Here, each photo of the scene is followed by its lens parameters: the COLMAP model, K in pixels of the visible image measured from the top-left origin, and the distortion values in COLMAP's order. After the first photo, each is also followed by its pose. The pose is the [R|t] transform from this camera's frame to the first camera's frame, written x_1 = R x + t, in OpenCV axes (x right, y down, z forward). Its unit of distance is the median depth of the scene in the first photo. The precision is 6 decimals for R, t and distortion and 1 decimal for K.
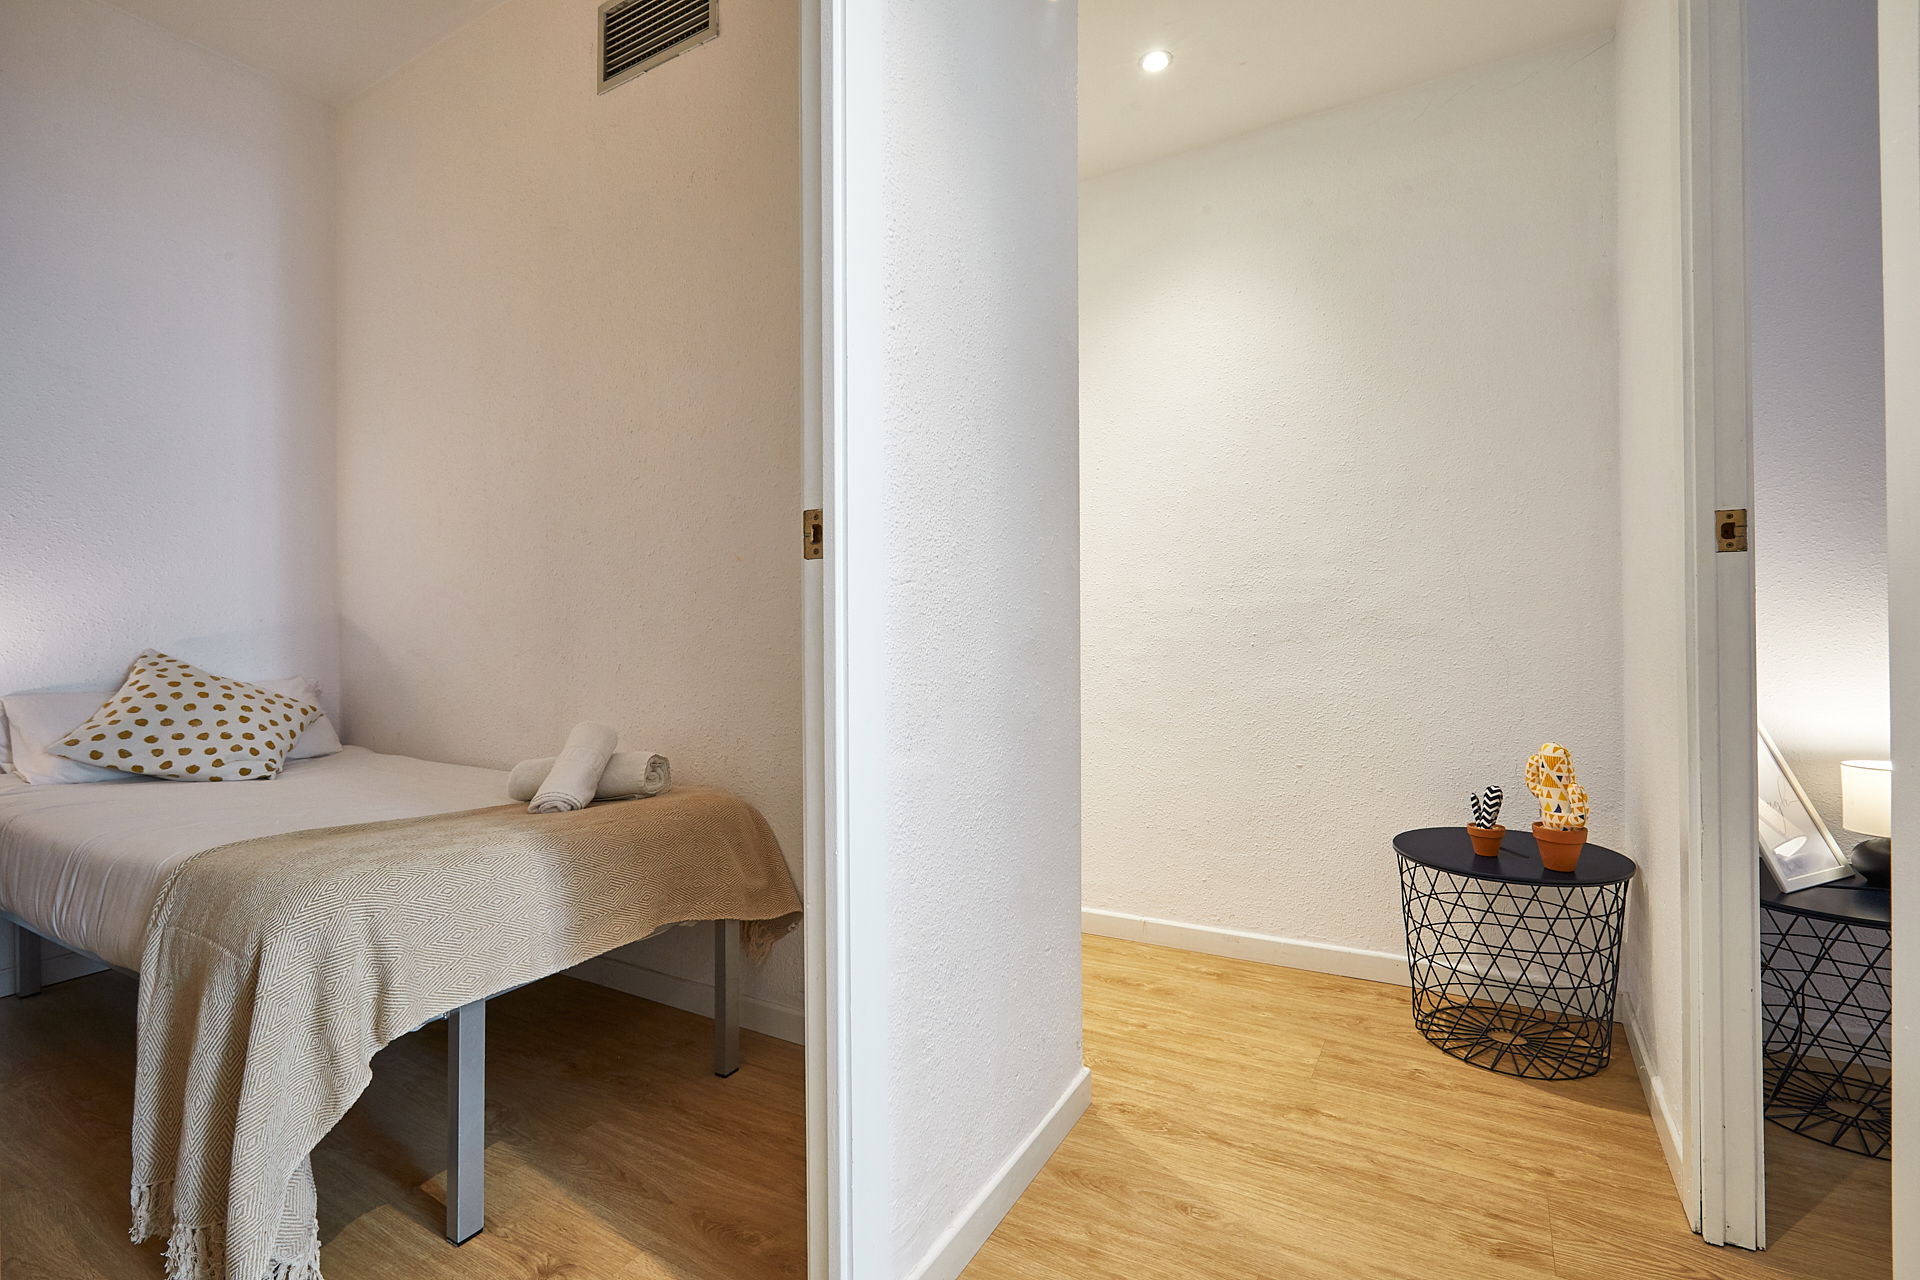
lens RADIAL K [[877.9, 0, 964.8], [0, 877.9, 623.4], [0, 0, 1]] dist [0.001914, 0.000734]
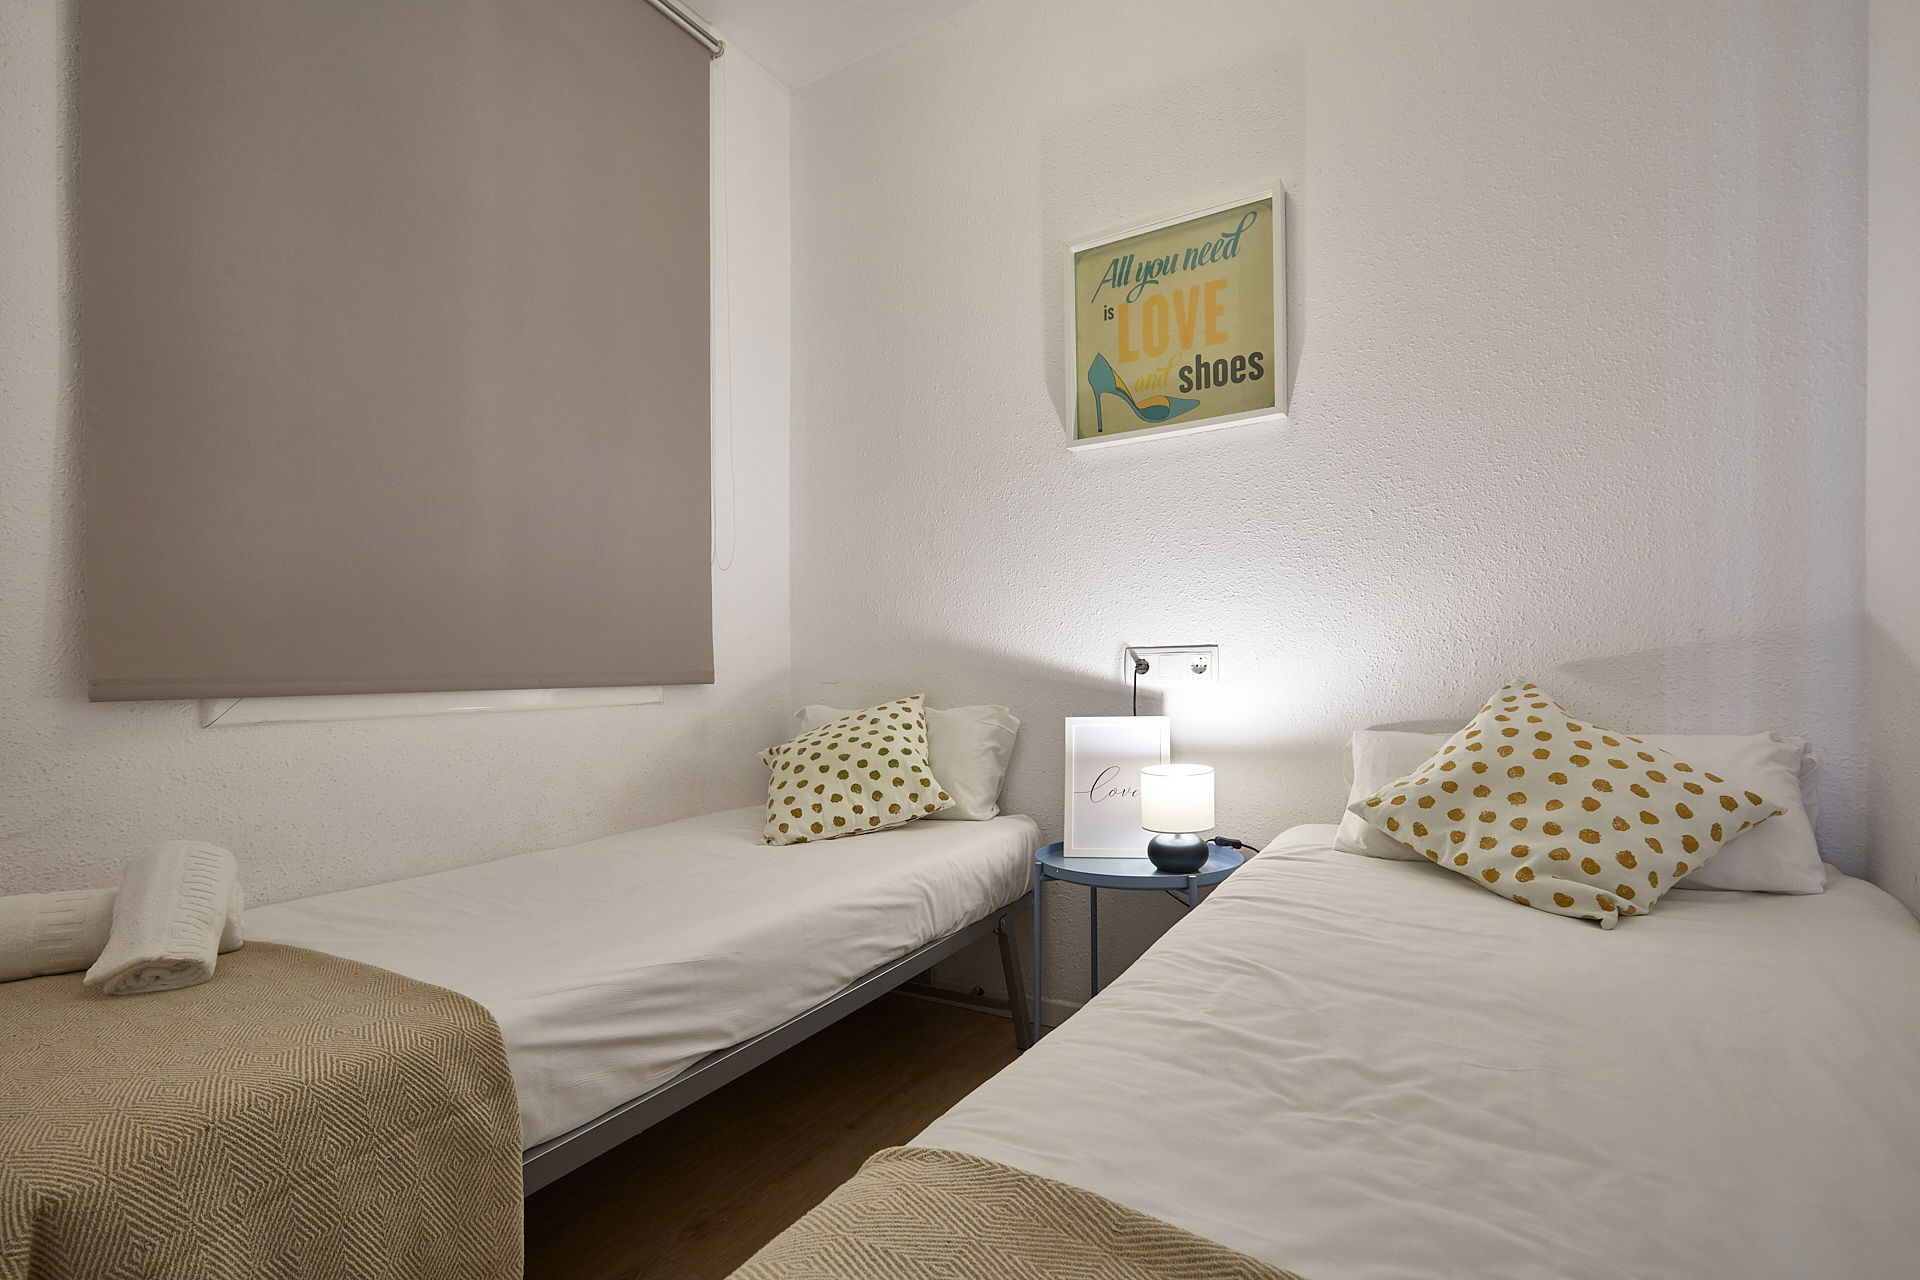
lens RADIAL K [[877.9, 0, 969.4], [0, 877.9, 650.1], [0, 0, 1]] dist [0.001914, 0.000734]
pose [[-0.024744, -0.001341, -0.999693, -0.237388], [0.021157, 0.999774, -0.001864, -0.000049], [0.999470, -0.021197, -0.024710, 0.624400]]
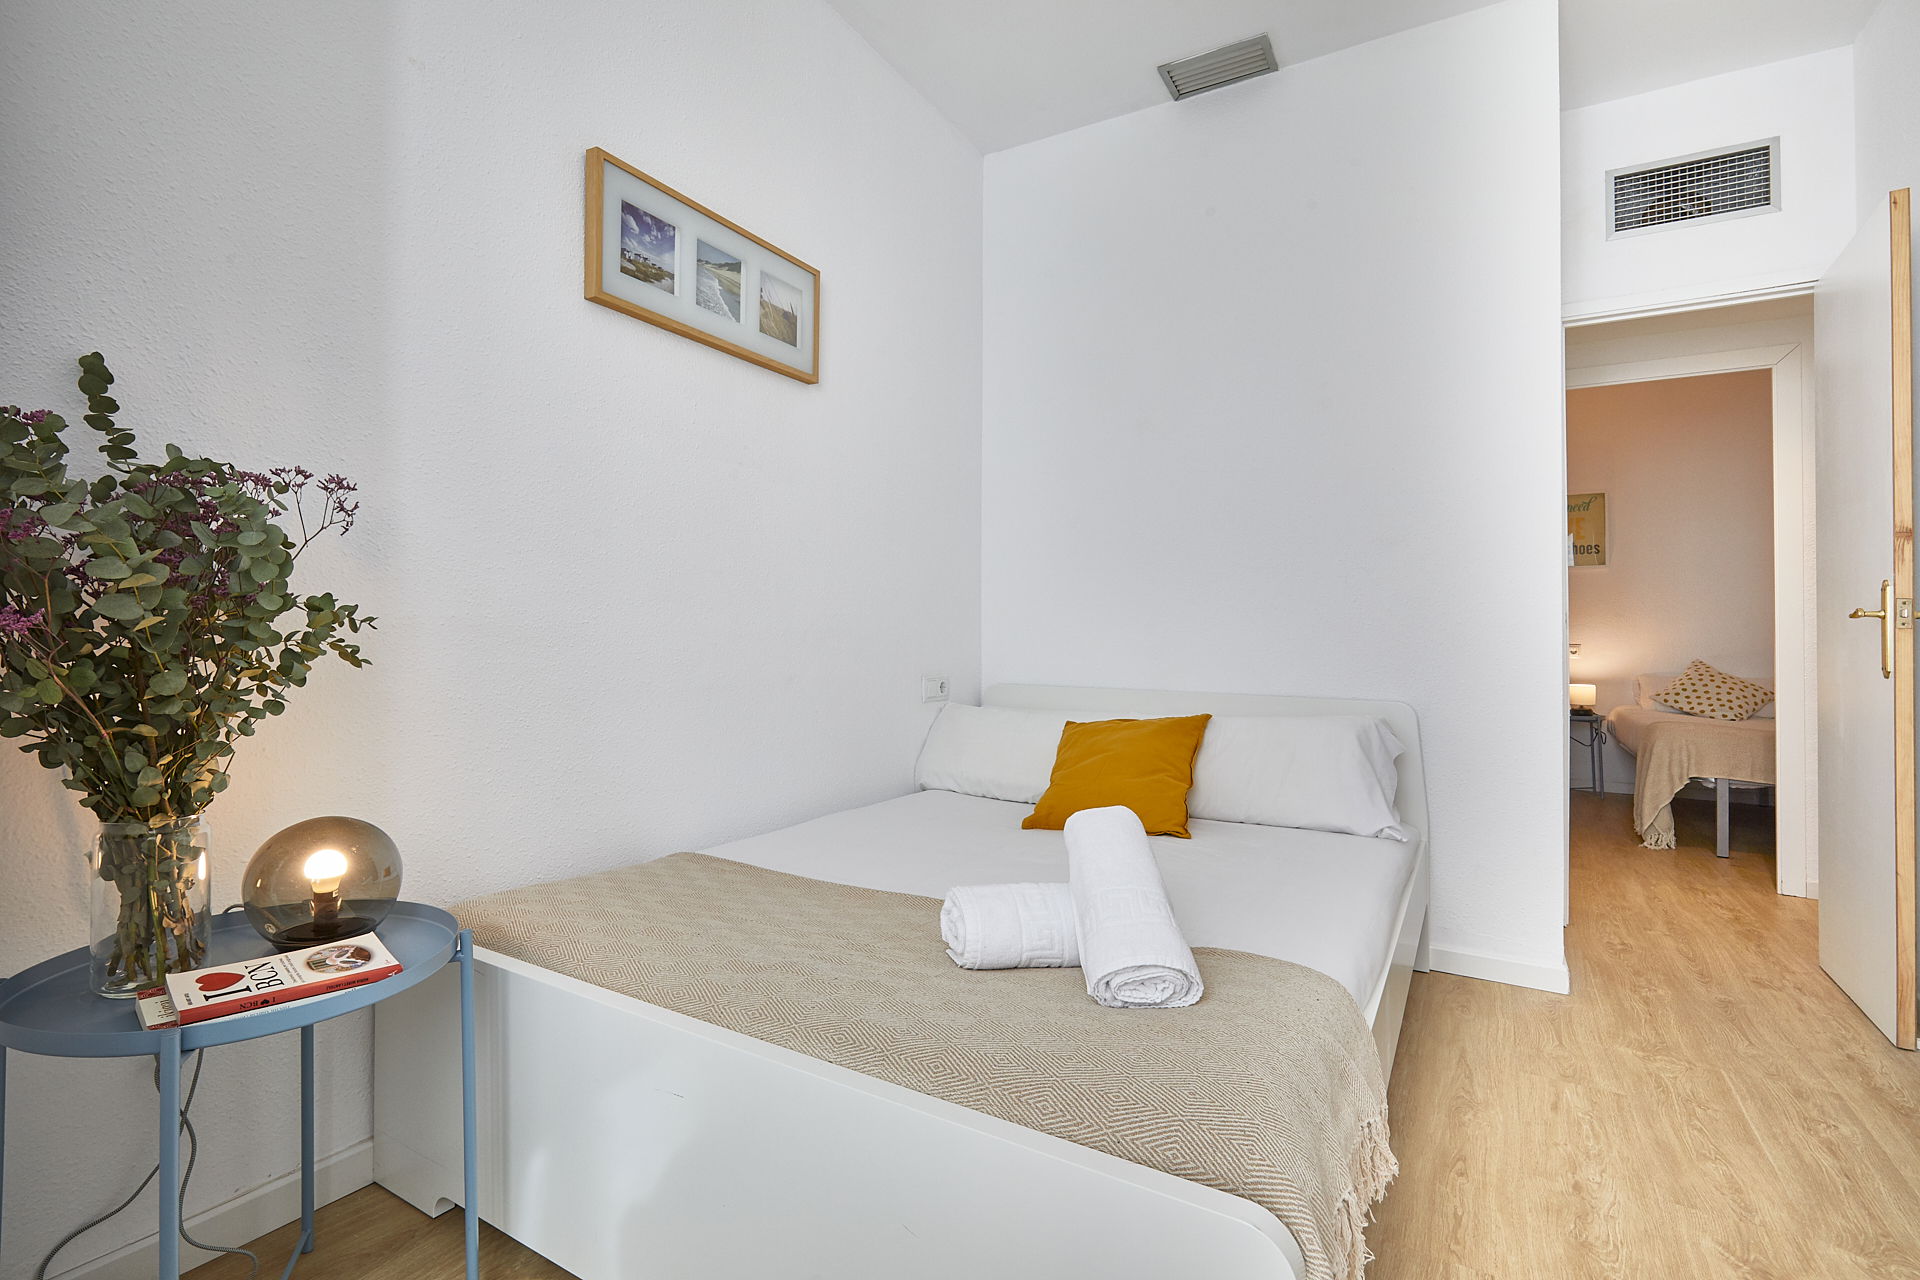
lens RADIAL K [[877.9, 0, 968.9], [0, 877.9, 621.3], [0, 0, 1]] dist [0.001914, 0.000734]
pose [[0.003359, 0.000514, -0.999994, 1.370941], [-0.006996, 0.999975, 0.000491, -0.057181], [0.999970, 0.006995, 0.003363, -0.899799]]
